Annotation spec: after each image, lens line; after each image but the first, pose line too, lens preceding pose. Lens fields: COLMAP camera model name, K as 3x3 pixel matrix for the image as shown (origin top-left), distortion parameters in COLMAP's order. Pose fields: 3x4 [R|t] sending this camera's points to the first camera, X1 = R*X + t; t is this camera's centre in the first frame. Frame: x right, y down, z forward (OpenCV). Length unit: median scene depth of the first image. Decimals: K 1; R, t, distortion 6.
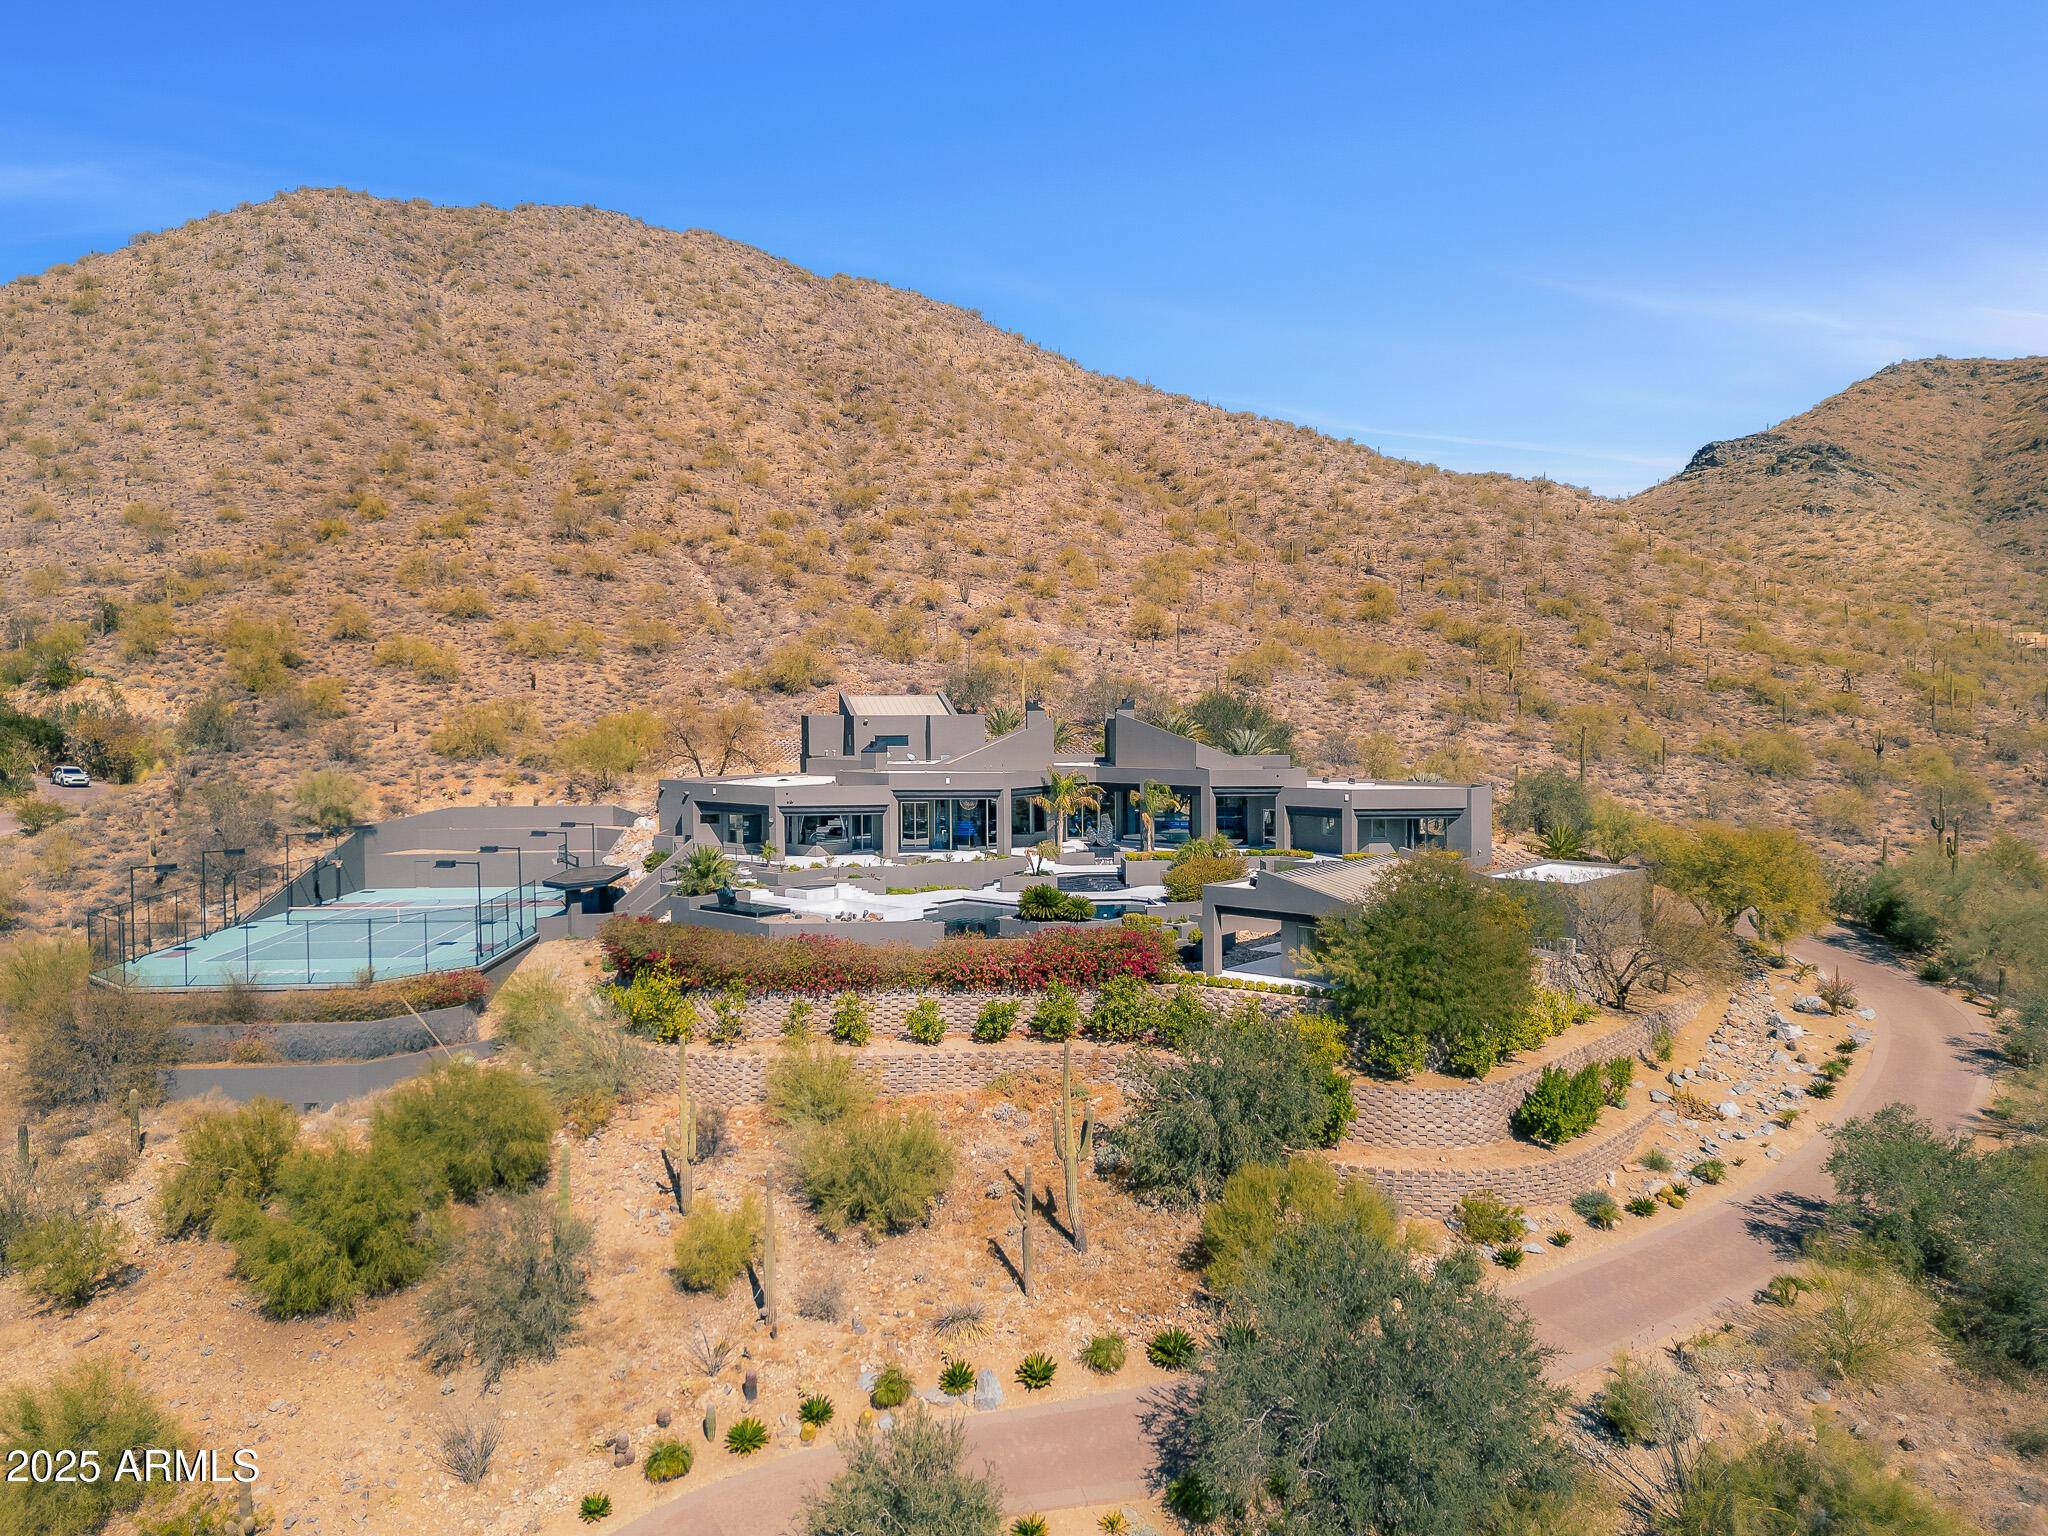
lens RADIAL K [[1474.3, 0, 1024.0], [0, 1474.3, 768.0], [0, 0, 1]] dist [0.081271, -0.083831]
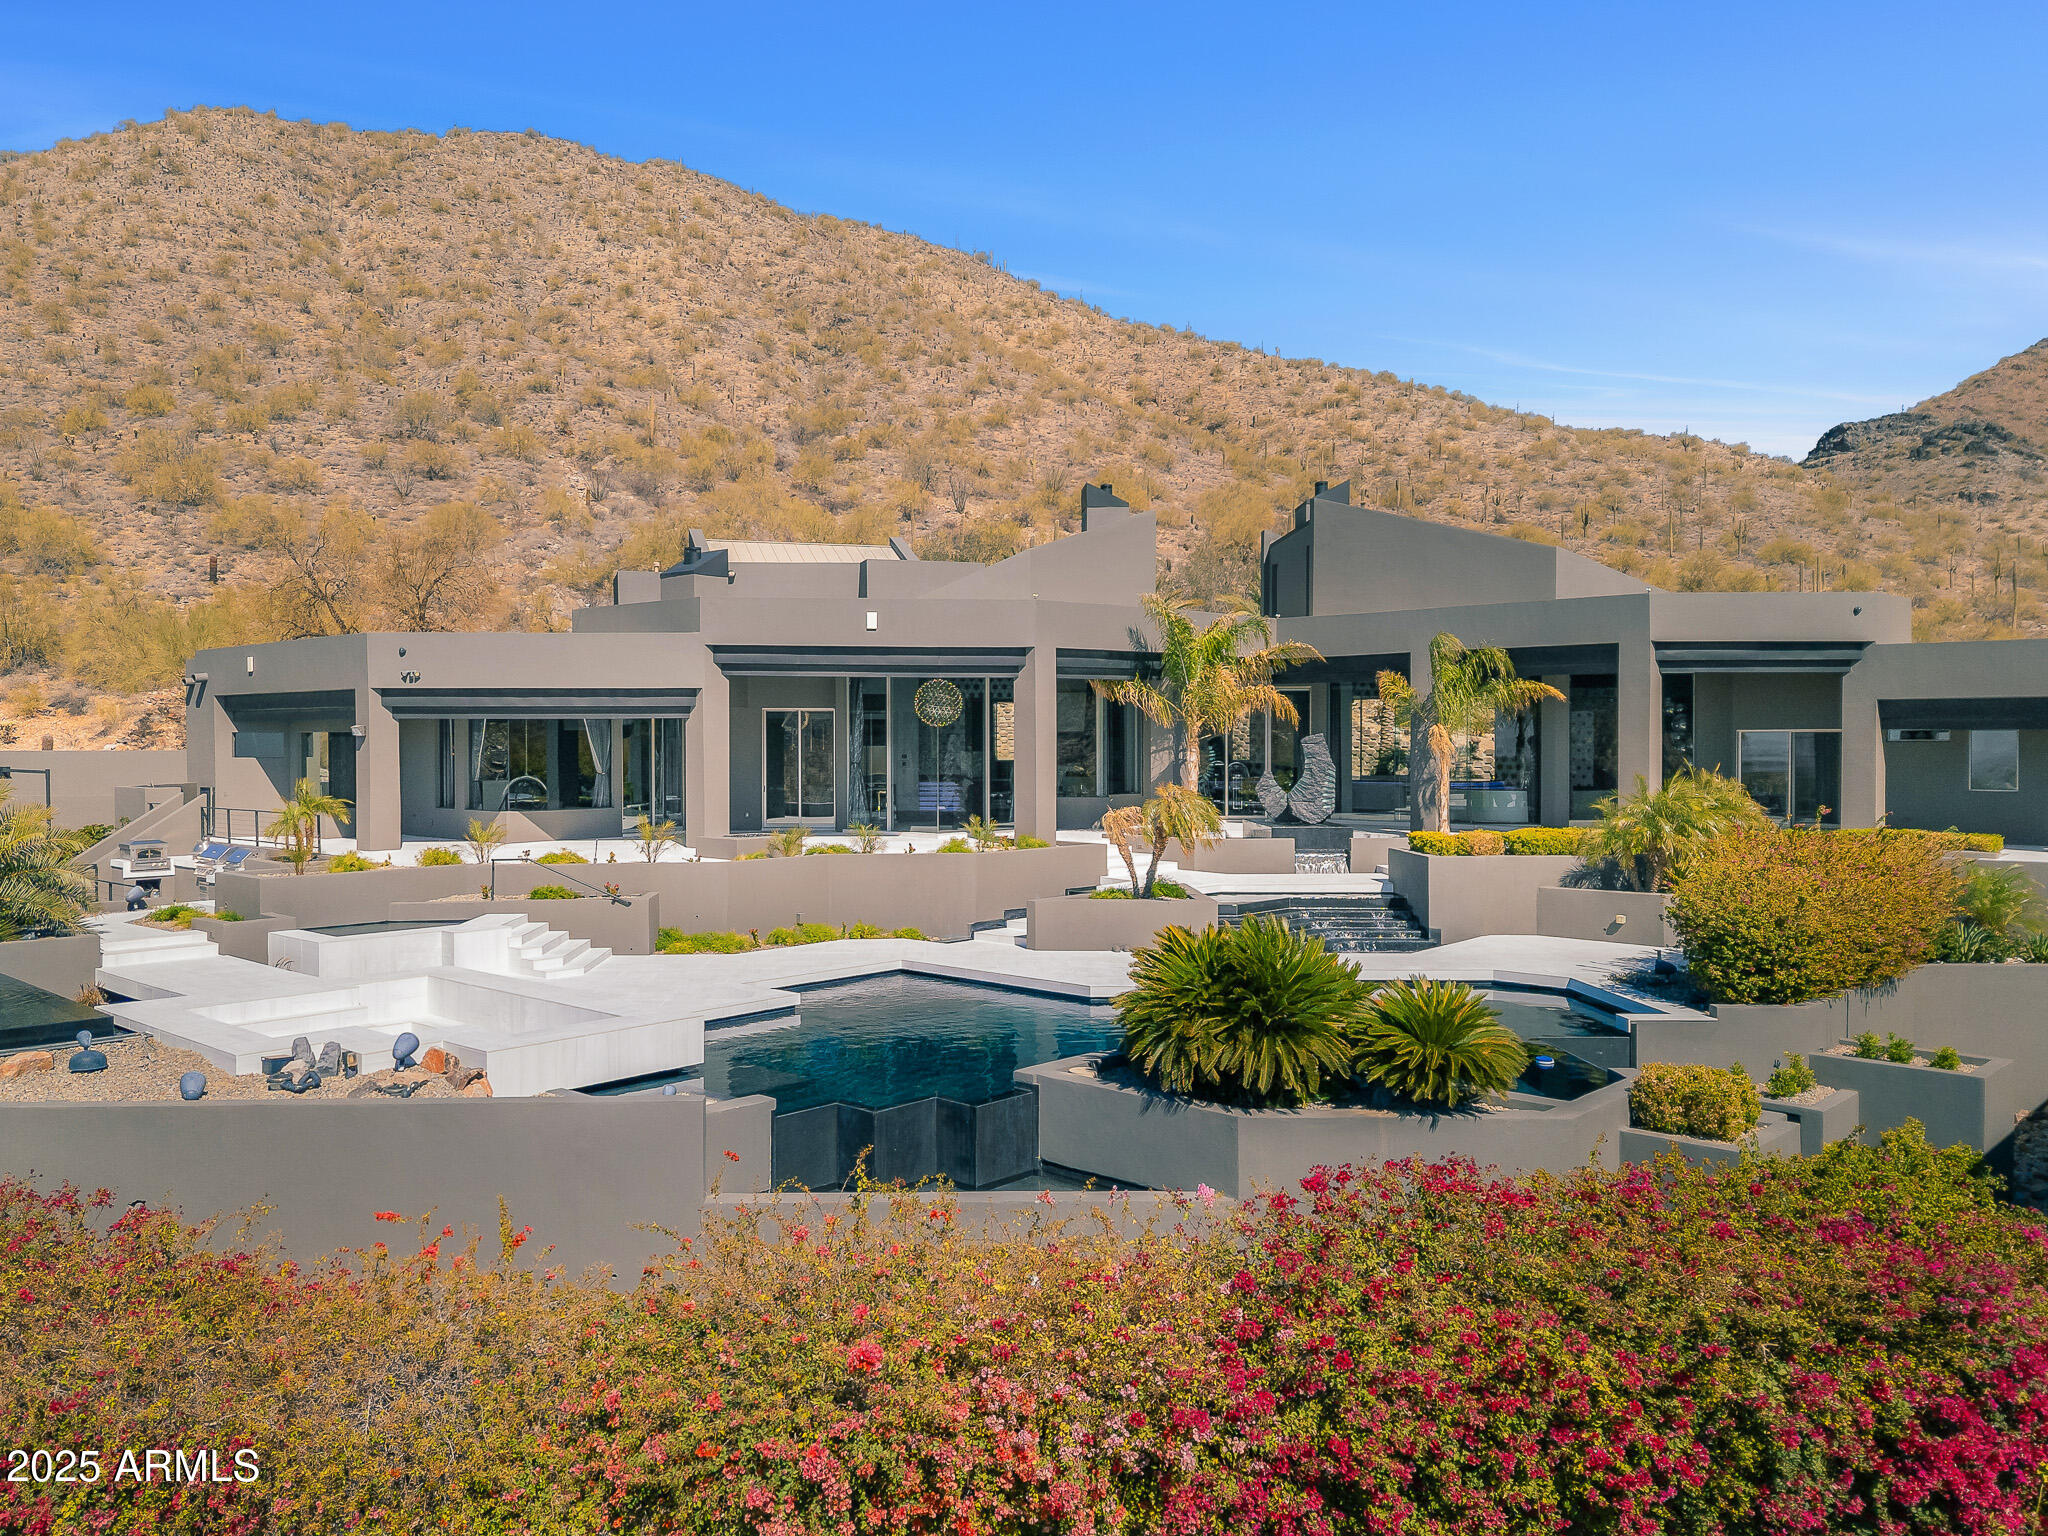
lens RADIAL K [[1542.8, 0, 959.9], [0, 1542.8, 771.1], [0, 0, 1]] dist [0.073179, -0.075622]
pose [[0.998924, 0.006486, -0.045919, -0.003751], [-0.007604, 0.999678, -0.024227, 0.013157], [0.045747, 0.024550, 0.998651, 0.161923]]
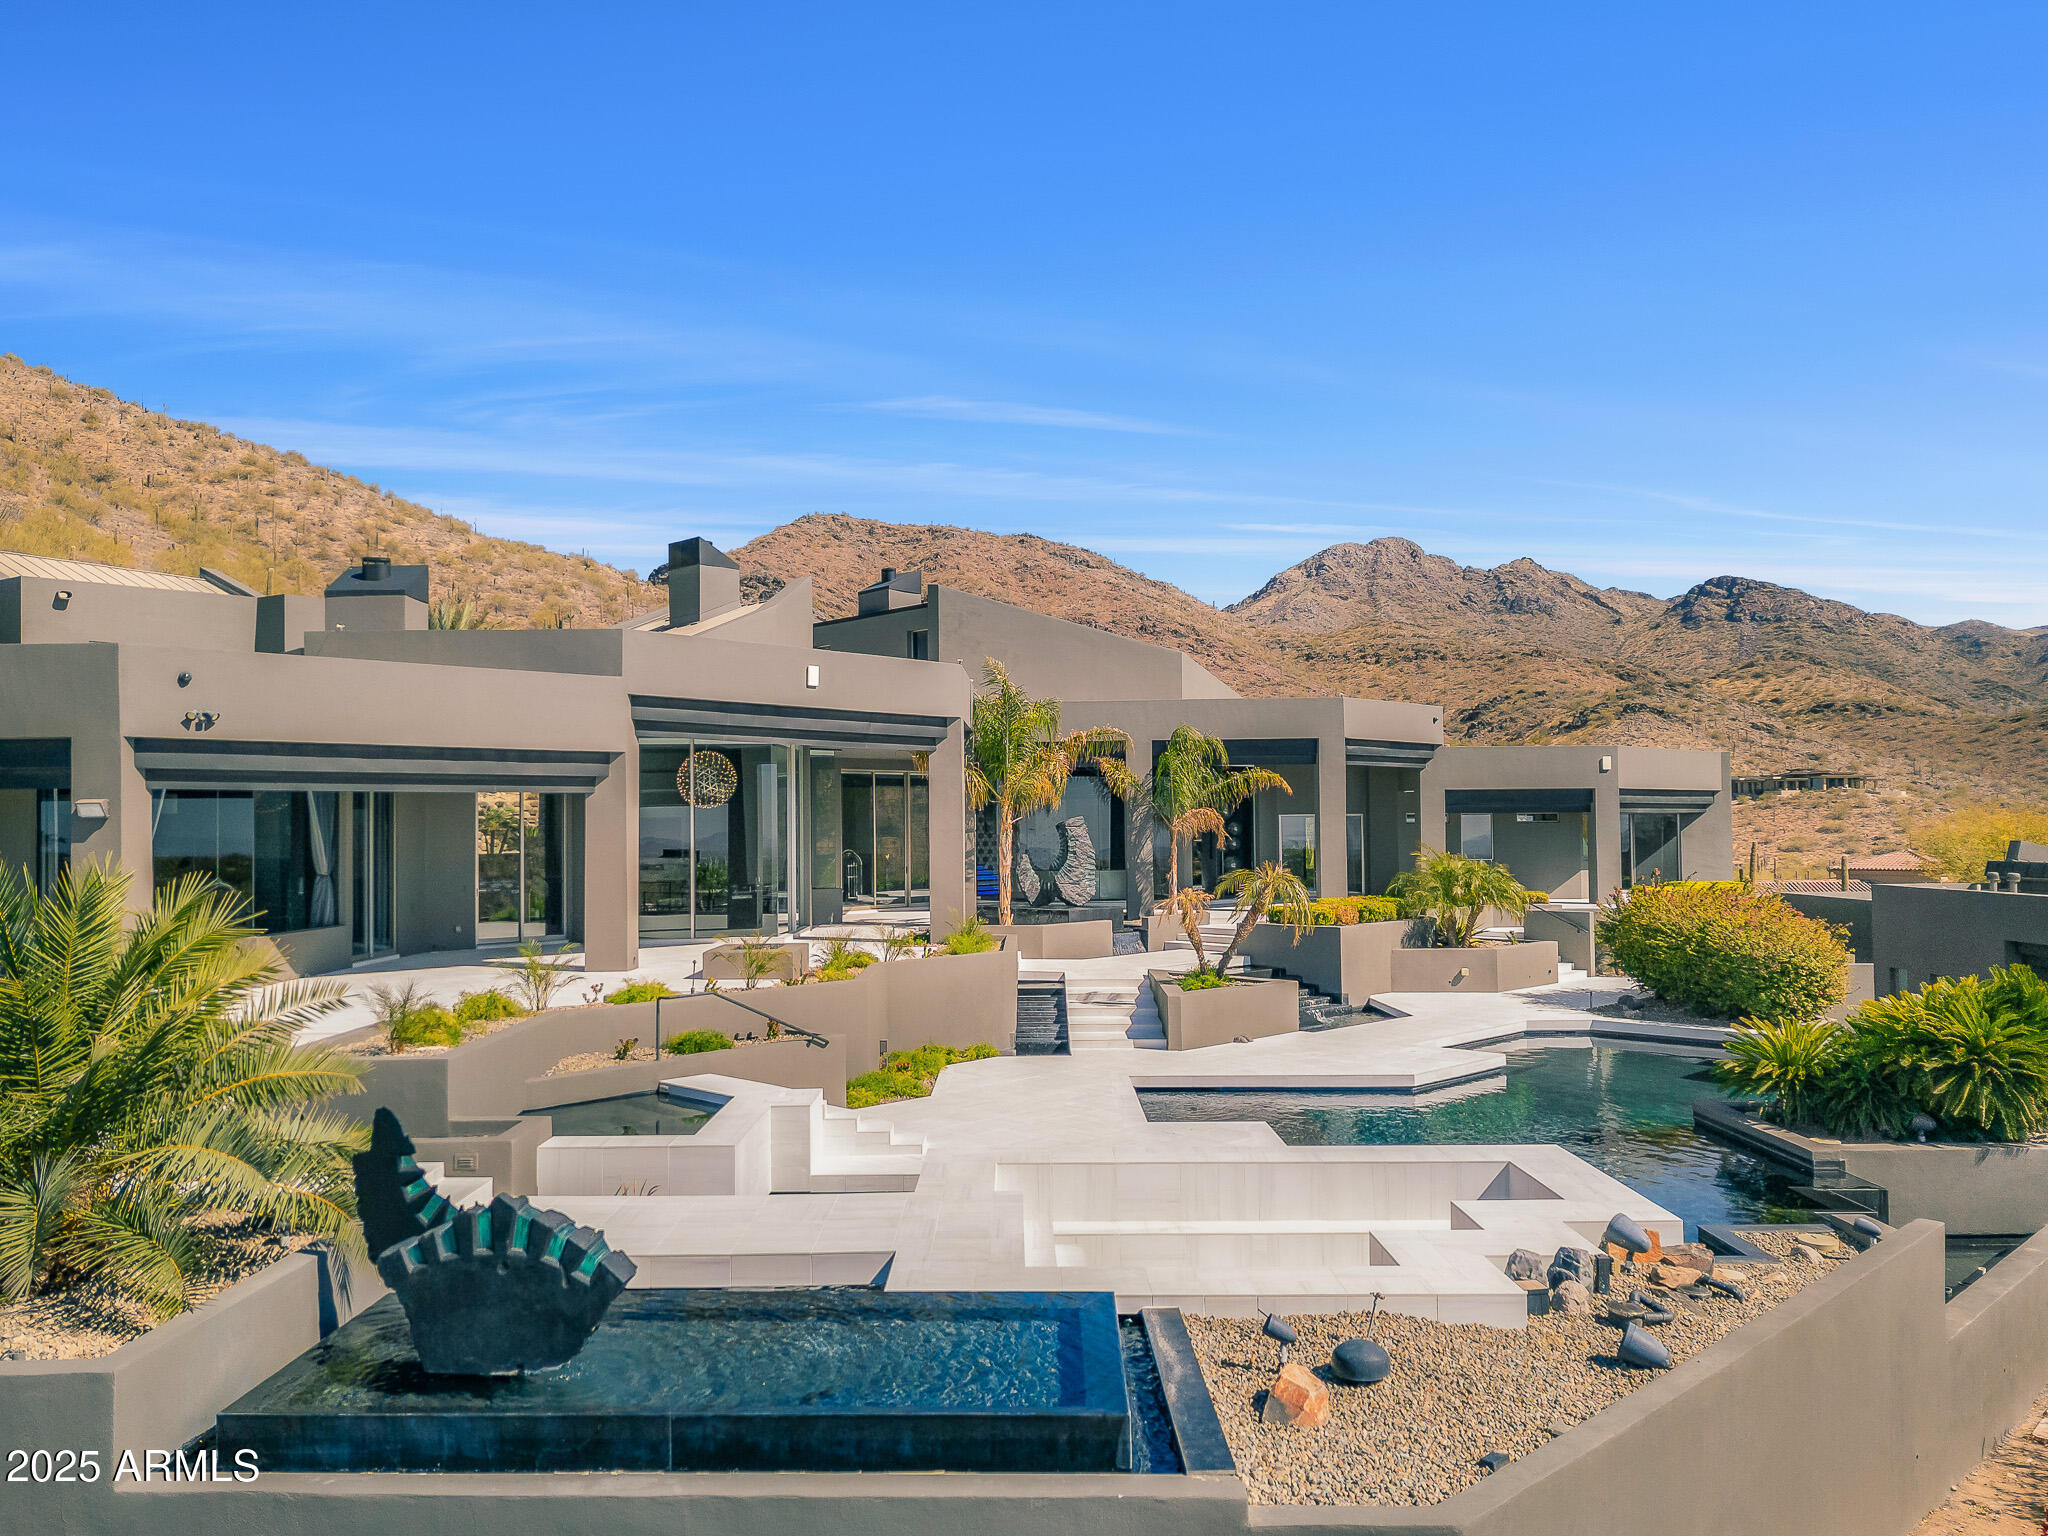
lens RADIAL K [[1502.7, 0, 1010.6], [0, 1502.7, 791.7], [0, 0, 1]] dist [0.056964, -0.079885]
pose [[0.754183, 0.016146, 0.656466, -0.053267], [0.033604, 0.997439, -0.063139, 0.012606], [-0.655804, 0.069678, 0.751709, 0.191433]]
